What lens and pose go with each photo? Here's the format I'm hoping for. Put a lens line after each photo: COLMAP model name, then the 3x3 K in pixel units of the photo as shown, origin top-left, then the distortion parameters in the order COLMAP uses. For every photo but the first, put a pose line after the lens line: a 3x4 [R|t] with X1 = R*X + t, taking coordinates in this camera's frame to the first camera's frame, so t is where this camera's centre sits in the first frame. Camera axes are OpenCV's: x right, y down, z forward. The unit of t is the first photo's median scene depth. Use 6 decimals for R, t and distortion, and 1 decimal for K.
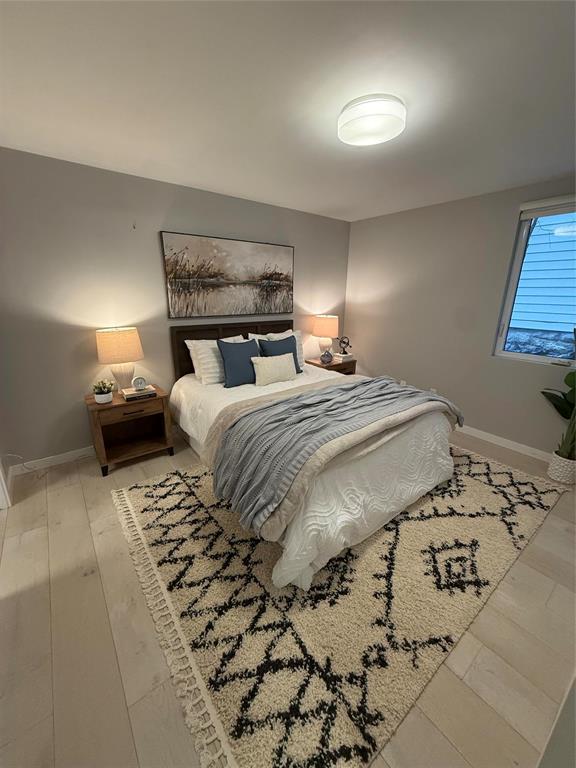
lens RADIAL K [[304.4, 0, 291.9], [0, 304.4, 379.3], [0, 0, 1]] dist [-0.000353, -0.000402]
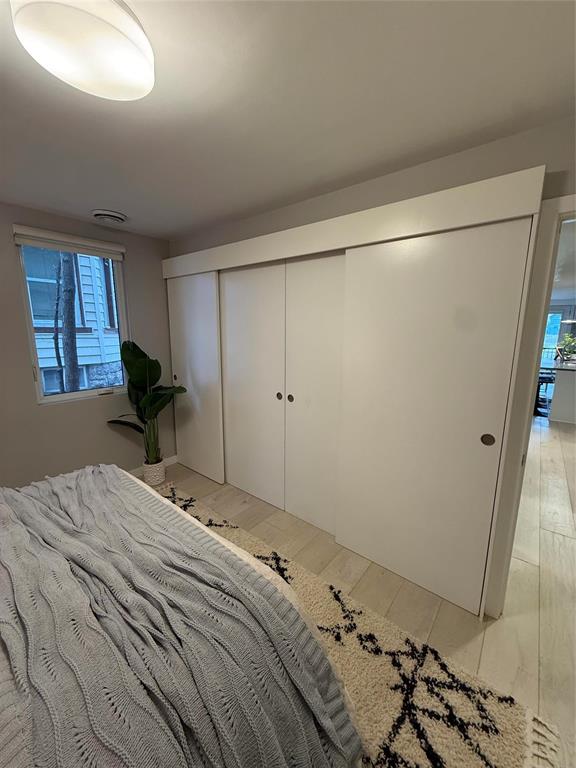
lens RADIAL K [[304.4, 0, 286.7], [0, 304.4, 379.2], [0, 0, 1]] dist [-0.000353, -0.000402]
pose [[-0.213159, -0.177618, 0.960737, -0.388142], [0.256510, 0.938667, 0.230450, -0.249386], [-0.942744, 0.295561, -0.154525, 0.768201]]
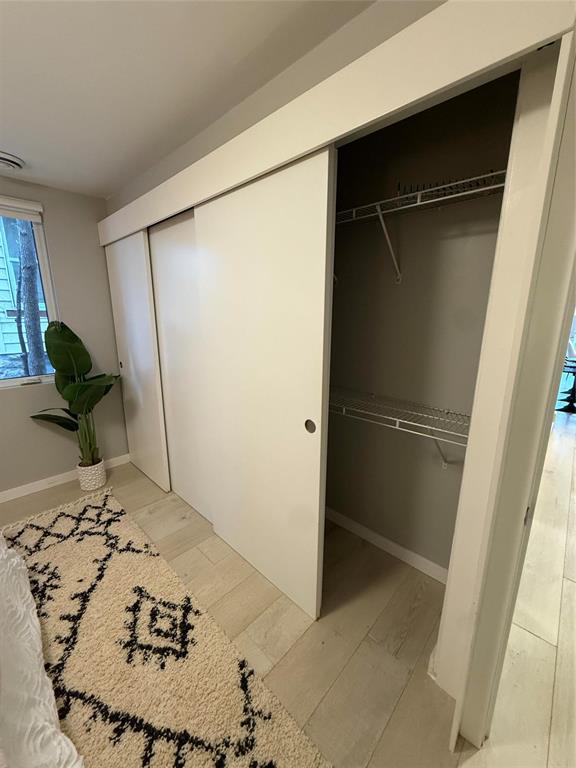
lens RADIAL K [[304.4, 0, 288.2], [0, 304.4, 380.5], [0, 0, 1]] dist [-0.000353, -0.000402]
pose [[-0.142844, -0.224820, 0.963873, -0.150246], [0.269159, 0.928333, 0.256419, -0.115184], [-0.952444, 0.296063, -0.072095, 0.459564]]
